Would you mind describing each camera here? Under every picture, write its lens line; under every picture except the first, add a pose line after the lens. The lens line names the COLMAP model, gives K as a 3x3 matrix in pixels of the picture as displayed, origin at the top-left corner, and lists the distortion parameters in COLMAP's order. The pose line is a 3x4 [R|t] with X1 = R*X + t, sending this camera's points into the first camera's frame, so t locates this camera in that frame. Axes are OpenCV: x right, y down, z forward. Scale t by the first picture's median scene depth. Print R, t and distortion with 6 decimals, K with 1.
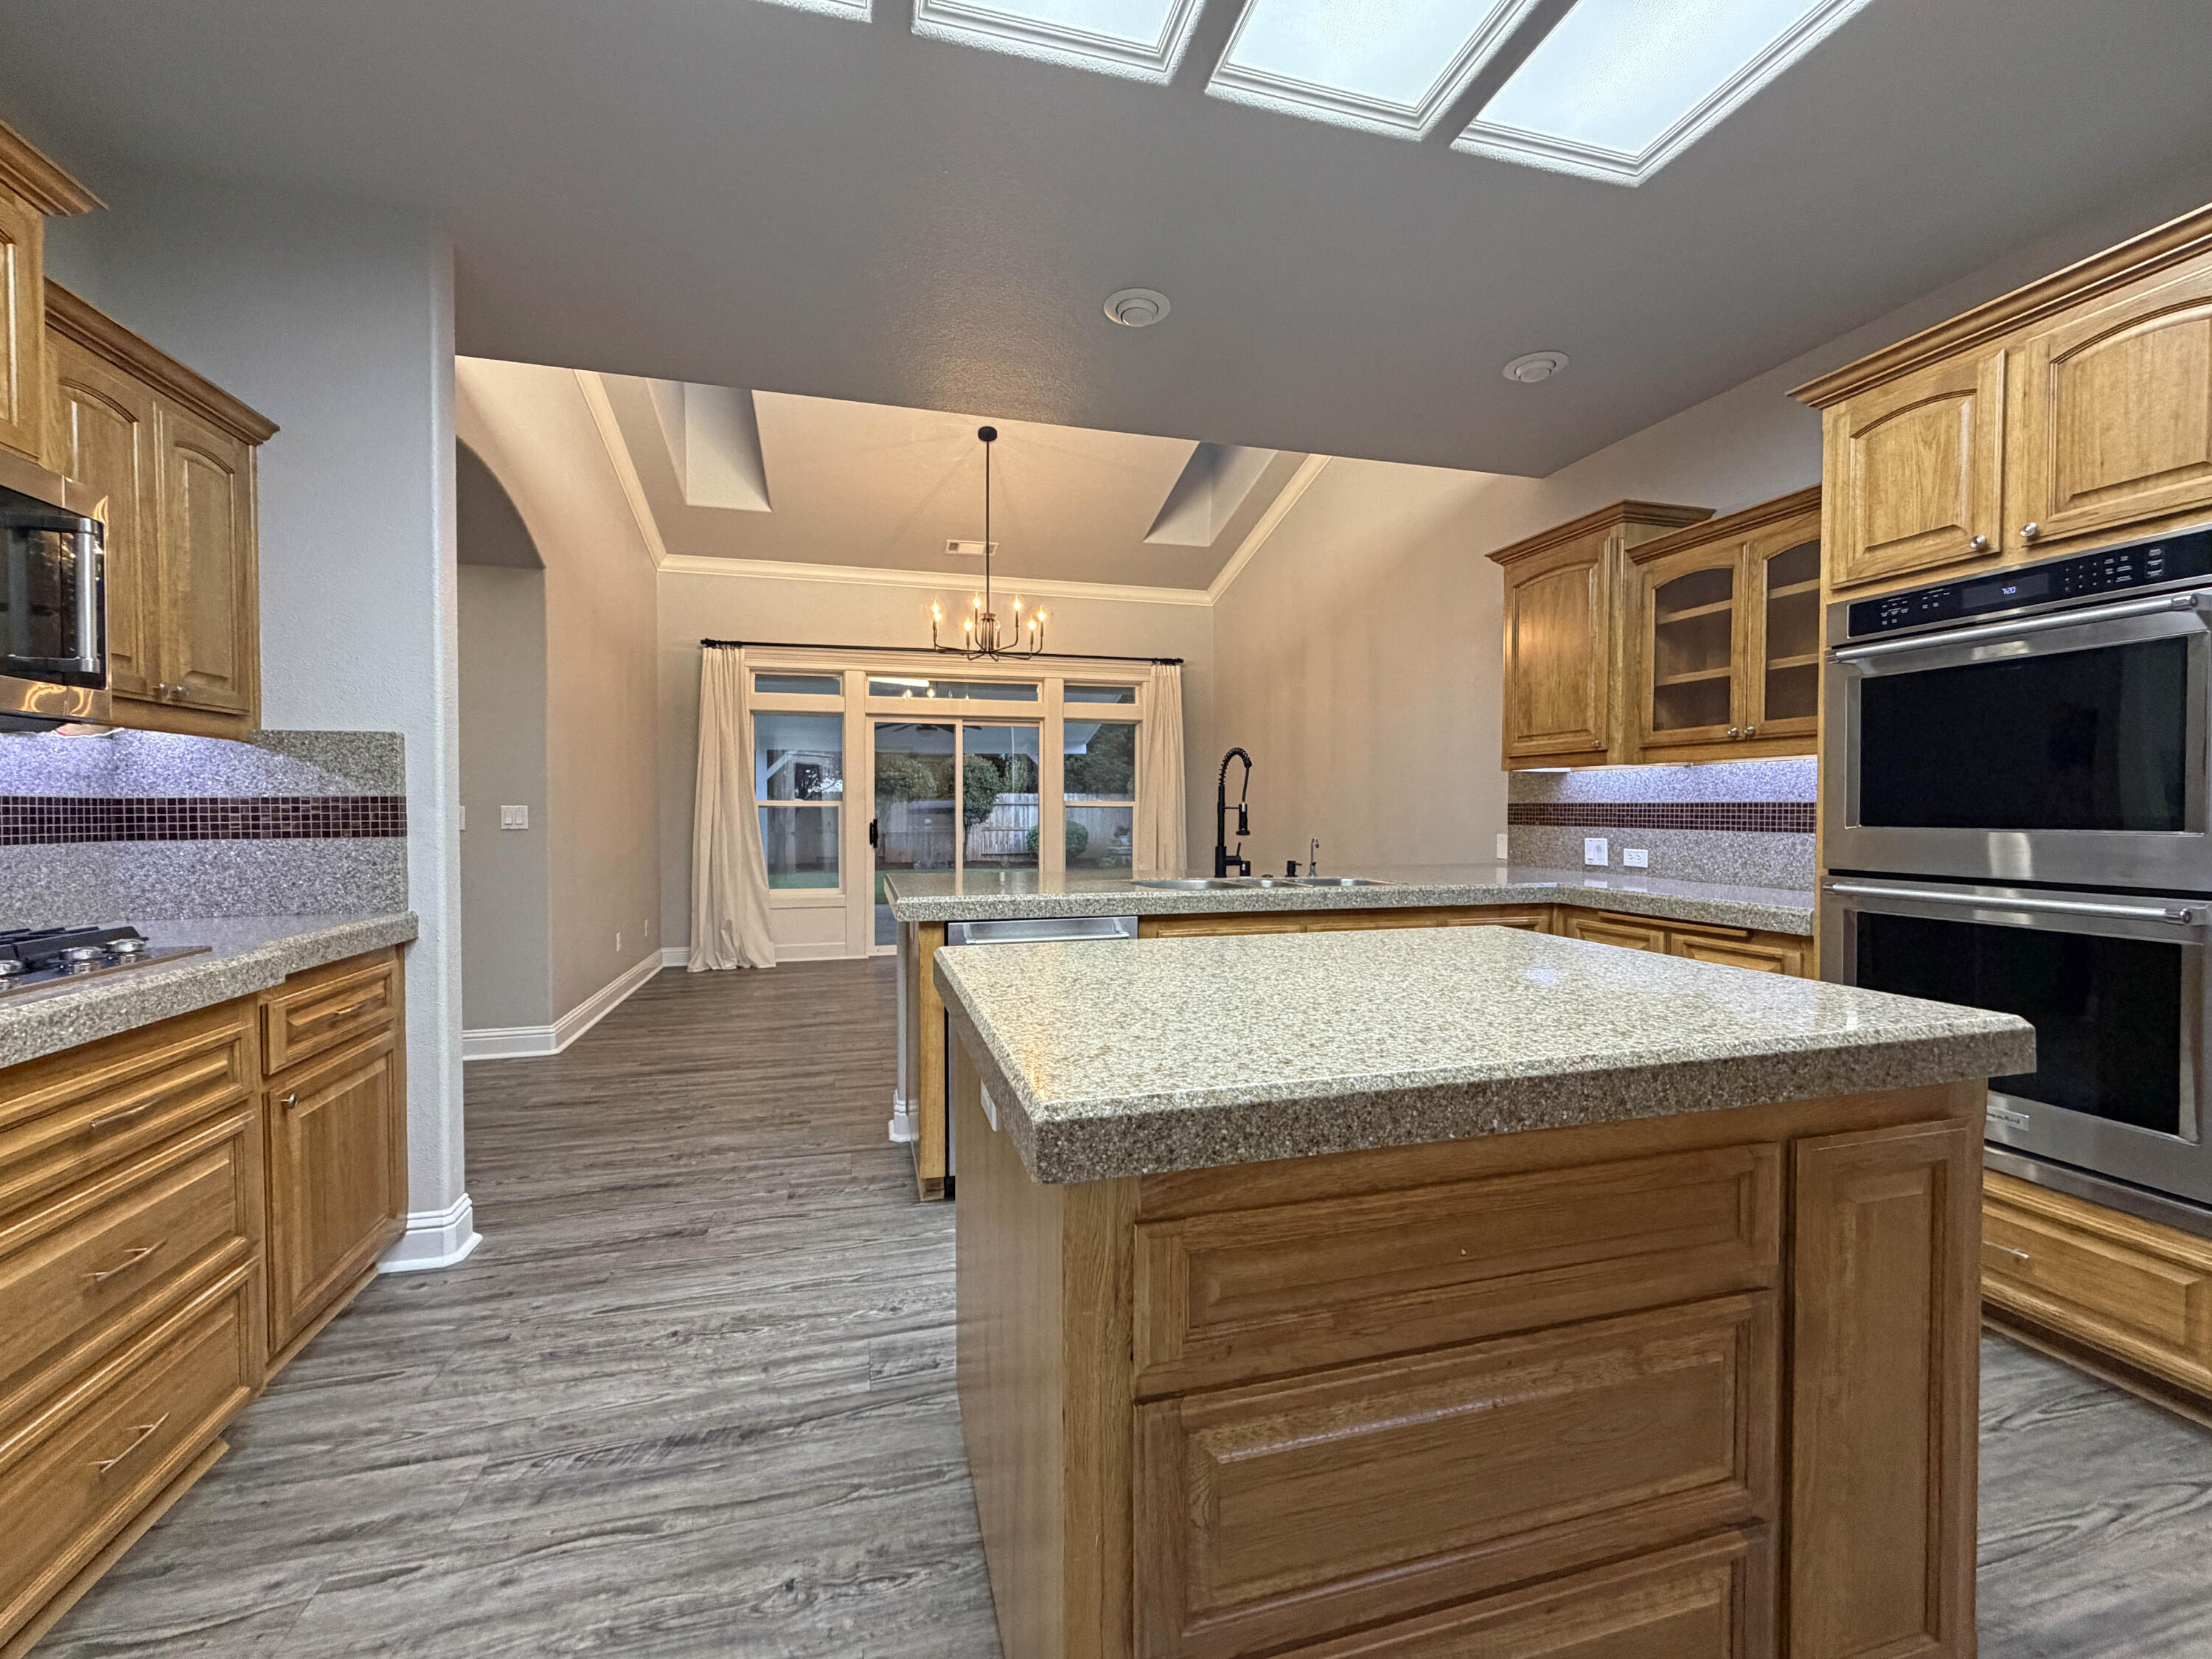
lens RADIAL K [[882.5, 0, 1088.0], [0, 882.5, 827.3], [0, 0, 1]] dist [-0.001609, 0.000709]
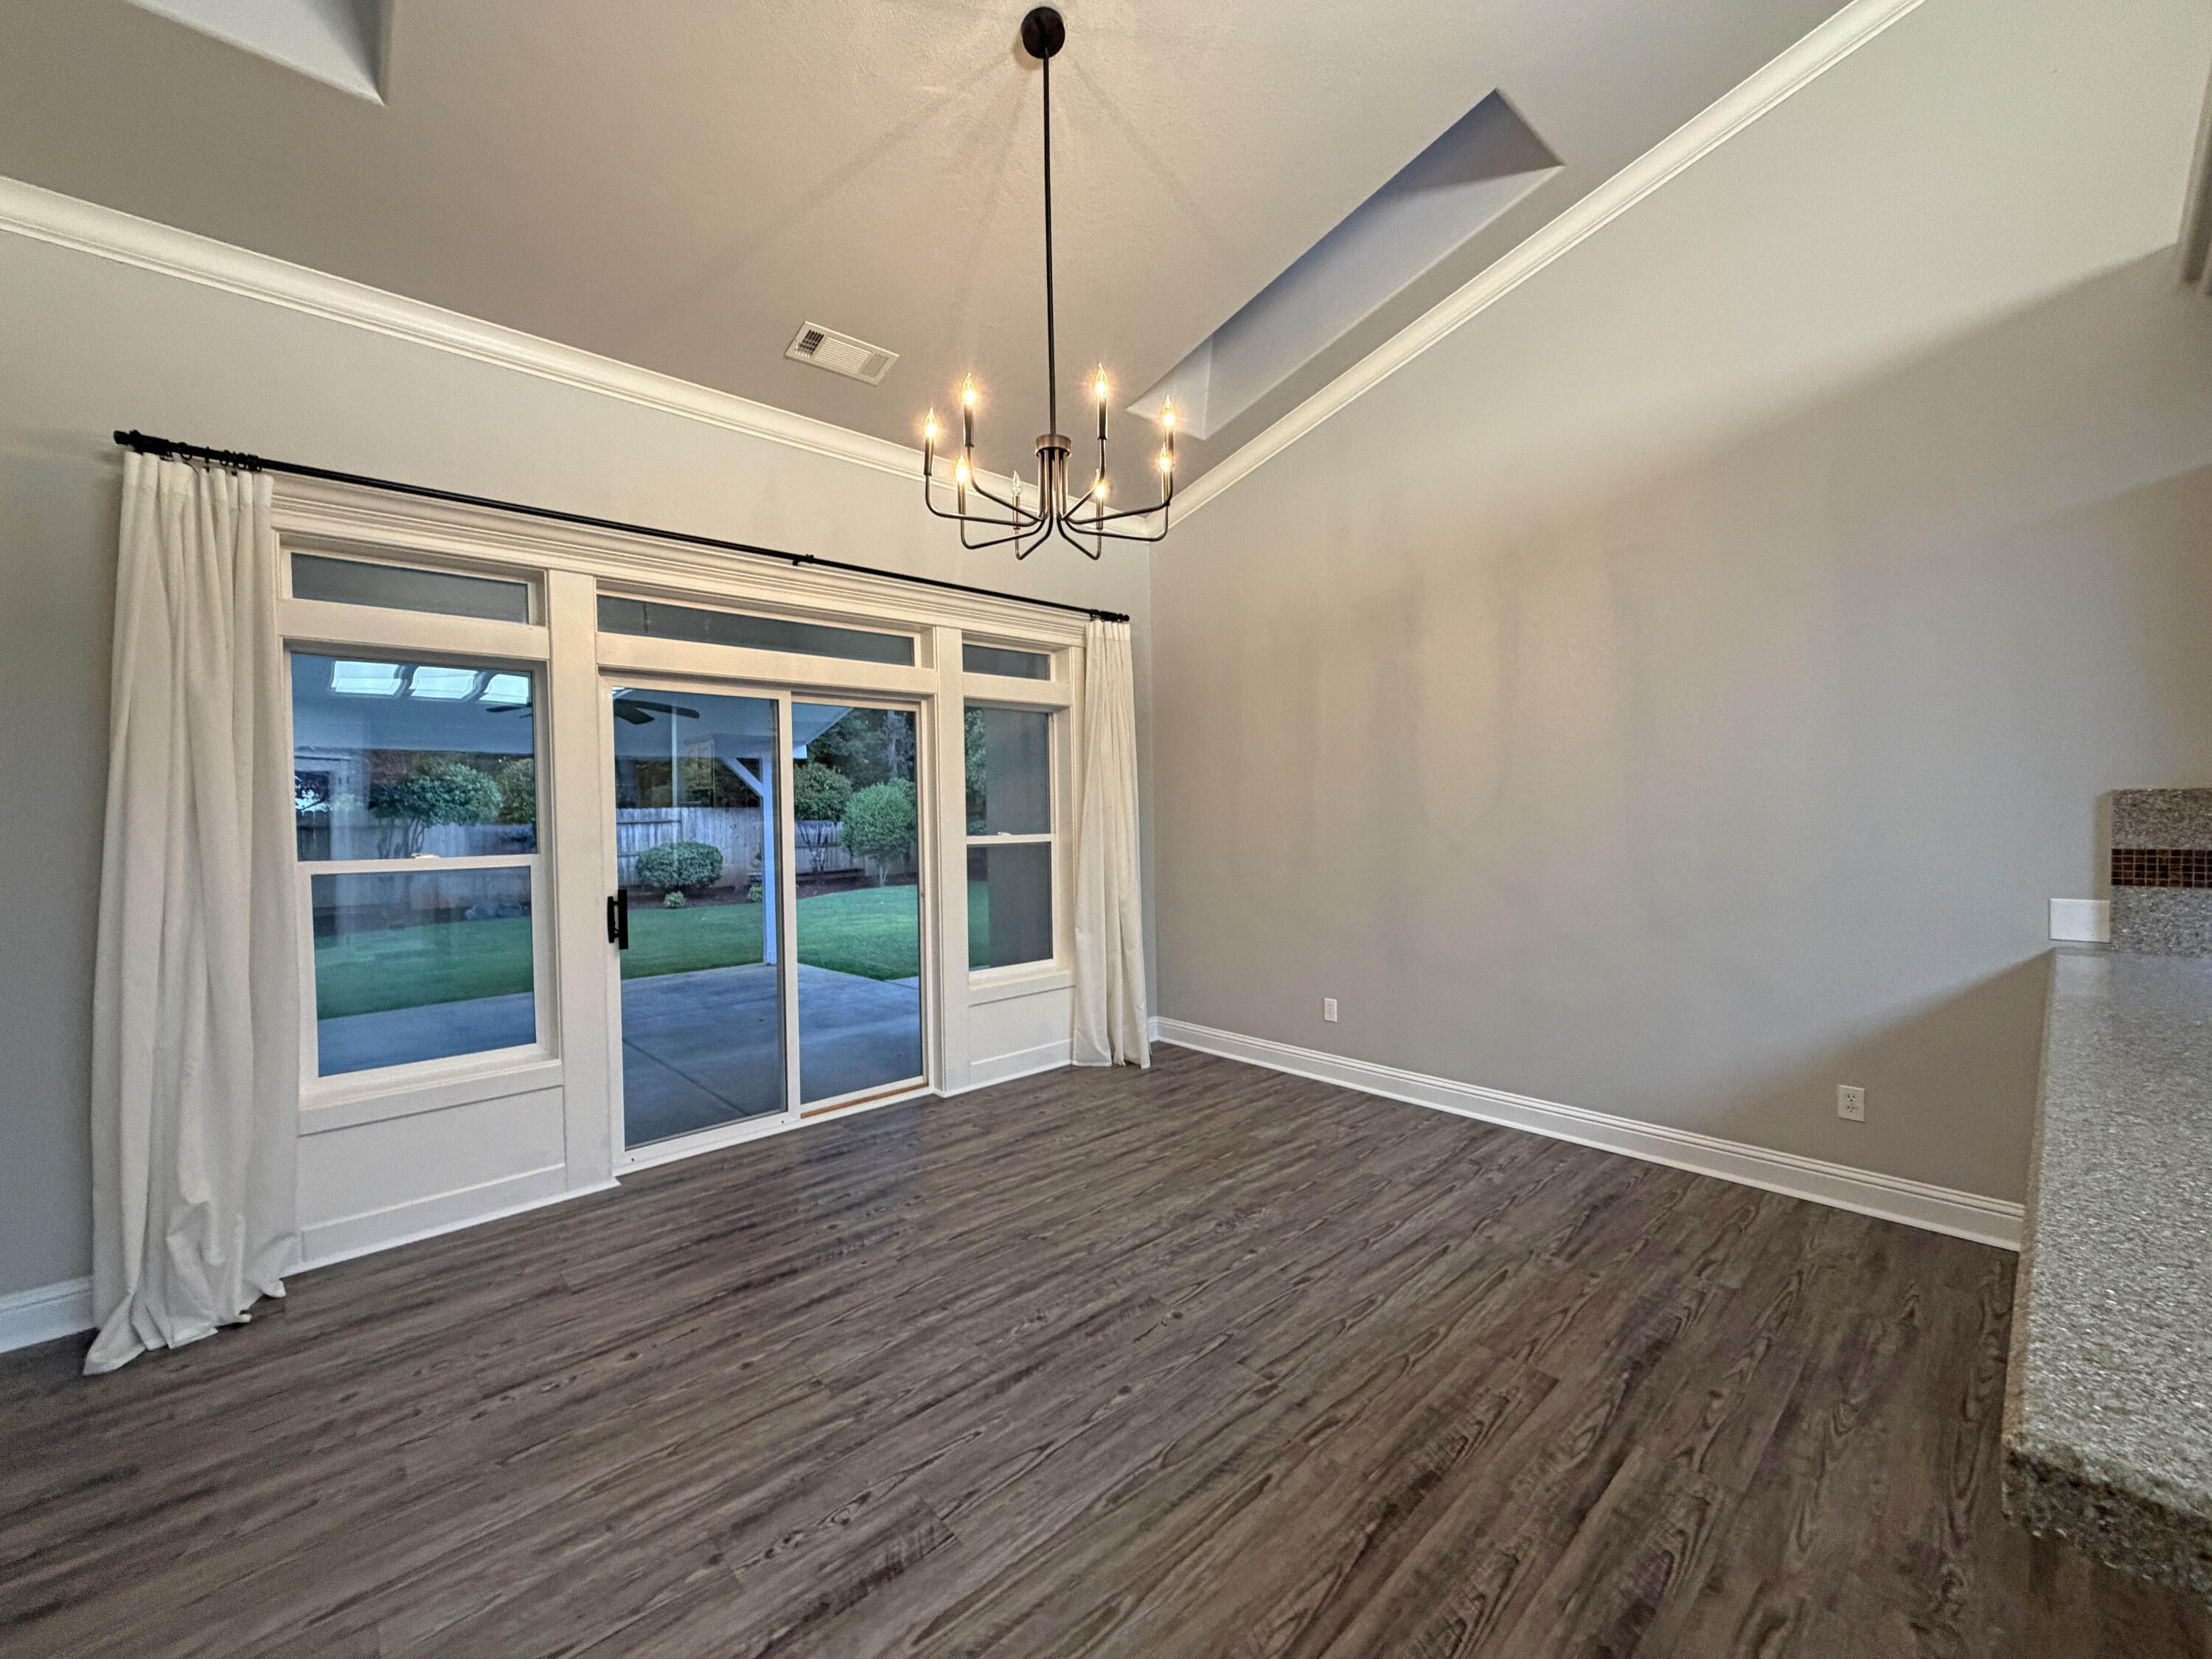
lens RADIAL K [[882.5, 0, 1103.9], [0, 882.5, 828.4], [0, 0, 1]] dist [-0.001609, 0.000709]
pose [[0.884581, -0.026753, 0.465619, -0.222954], [0.029148, 0.999573, 0.002056, -0.034326], [-0.465476, 0.011753, 0.884983, 0.436296]]
